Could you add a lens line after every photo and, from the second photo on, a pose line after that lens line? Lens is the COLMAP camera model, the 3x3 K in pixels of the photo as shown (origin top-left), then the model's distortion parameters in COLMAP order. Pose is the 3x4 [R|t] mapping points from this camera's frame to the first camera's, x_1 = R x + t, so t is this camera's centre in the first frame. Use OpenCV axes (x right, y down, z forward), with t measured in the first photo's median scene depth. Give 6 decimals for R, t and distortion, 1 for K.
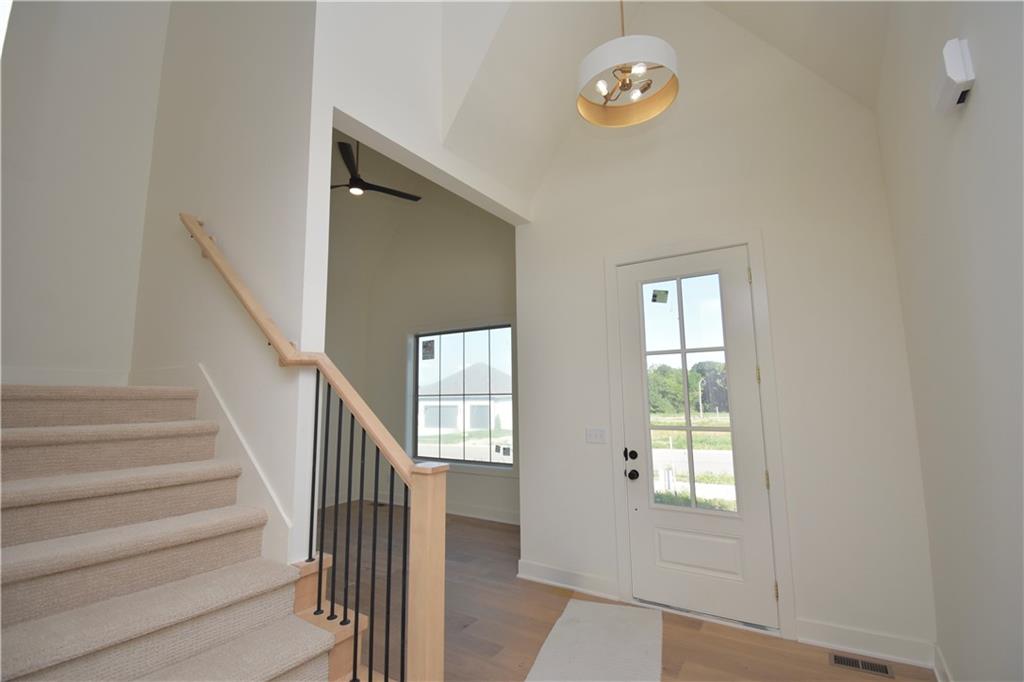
lens RADIAL K [[461.7, 0, 516.5], [0, 461.7, 331.7], [0, 0, 1]] dist [0.006112, -0.016490]
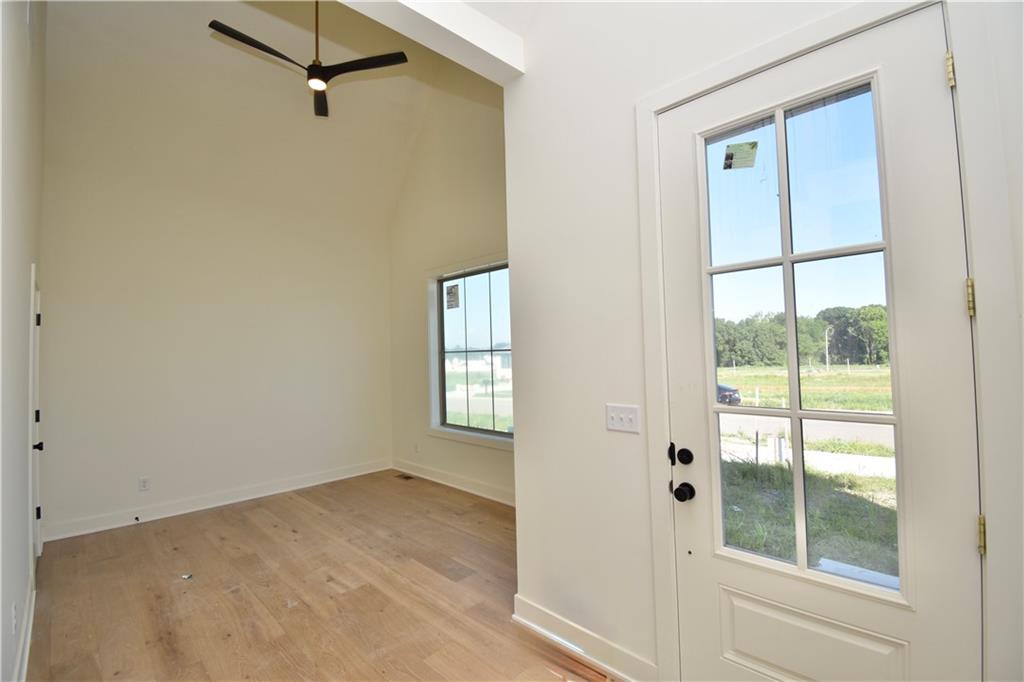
lens RADIAL K [[461.7, 0, 513.3], [0, 461.7, 336.8], [0, 0, 1]] dist [0.006112, -0.016490]
pose [[0.975449, -0.020737, -0.219248, 0.090538], [0.044478, 0.993592, 0.103910, 0.029692], [0.215688, -0.111110, 0.970120, 0.223621]]
